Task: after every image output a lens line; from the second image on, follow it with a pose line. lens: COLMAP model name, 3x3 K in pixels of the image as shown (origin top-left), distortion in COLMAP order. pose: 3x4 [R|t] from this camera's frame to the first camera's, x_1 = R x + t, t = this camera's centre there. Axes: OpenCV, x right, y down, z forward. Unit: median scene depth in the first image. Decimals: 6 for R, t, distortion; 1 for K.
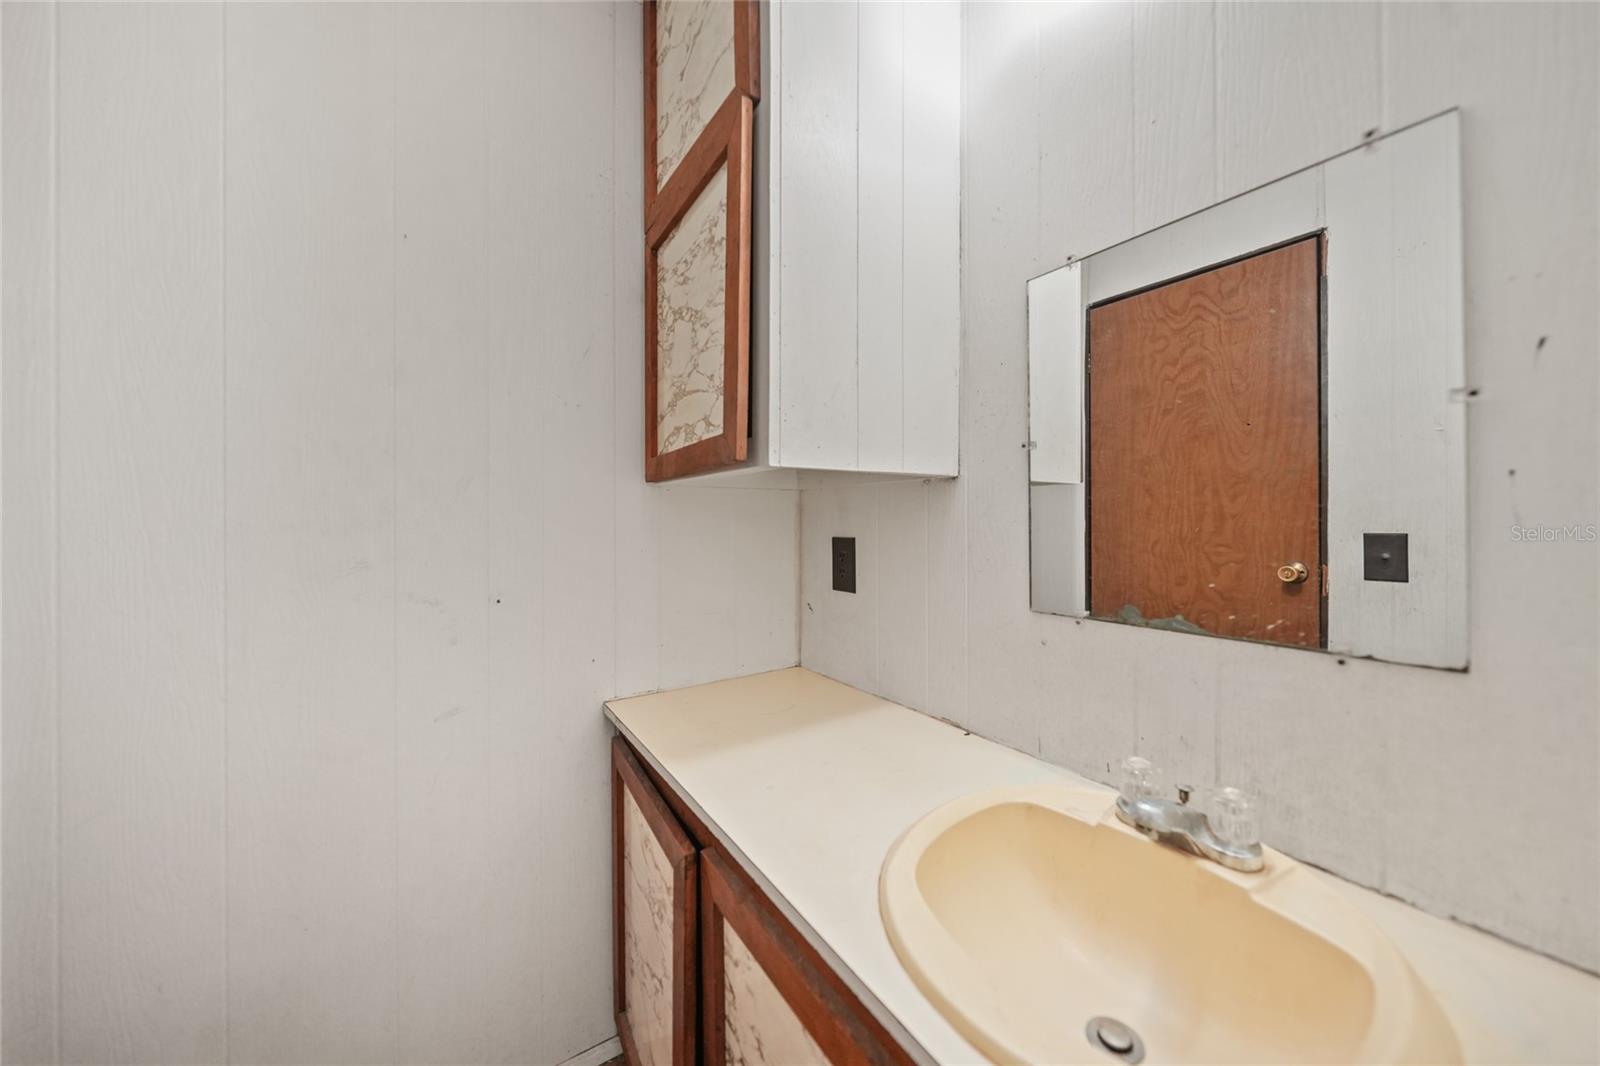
lens RADIAL K [[568.7, 0, 801.2], [0, 568.7, 529.7], [0, 0, 1]] dist [-0.000936, -0.000100]
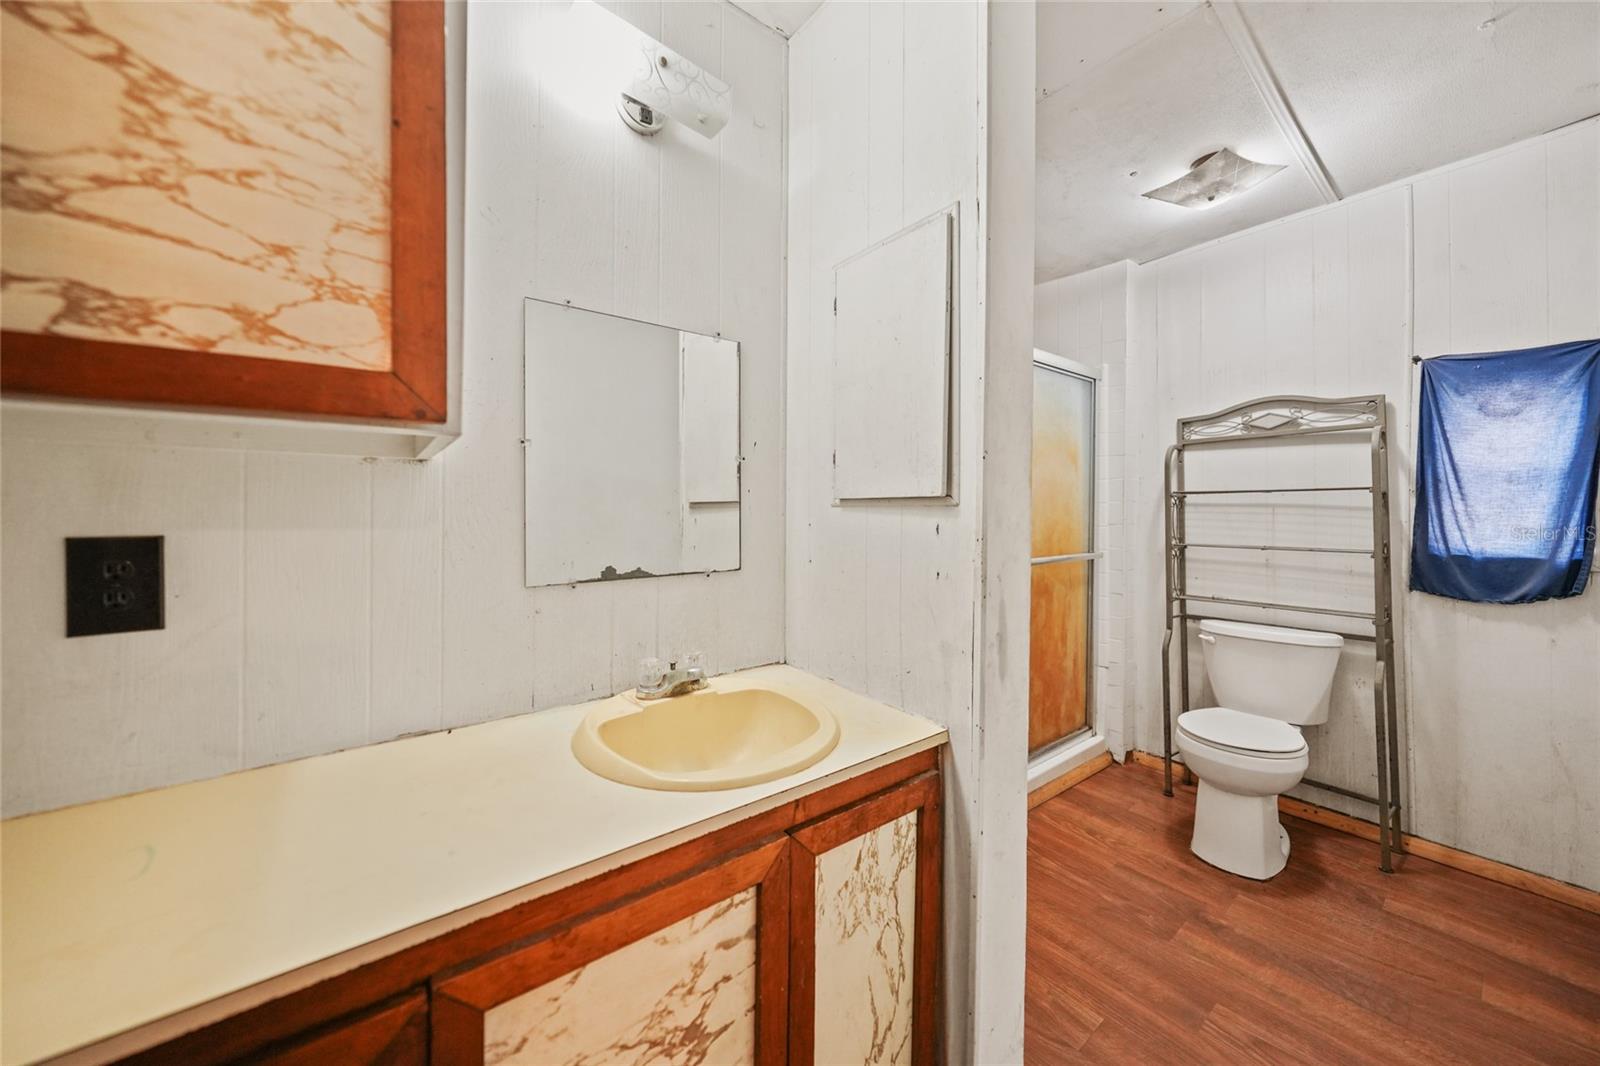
lens RADIAL K [[568.7, 0, 801.2], [0, 568.7, 529.7], [0, 0, 1]] dist [-0.000936, -0.000100]
pose [[-0.083216, -0.026431, 0.996181, -0.760603], [0.020499, 0.999391, 0.028229, 0.006232], [-0.996321, 0.022770, -0.082624, 0.525106]]
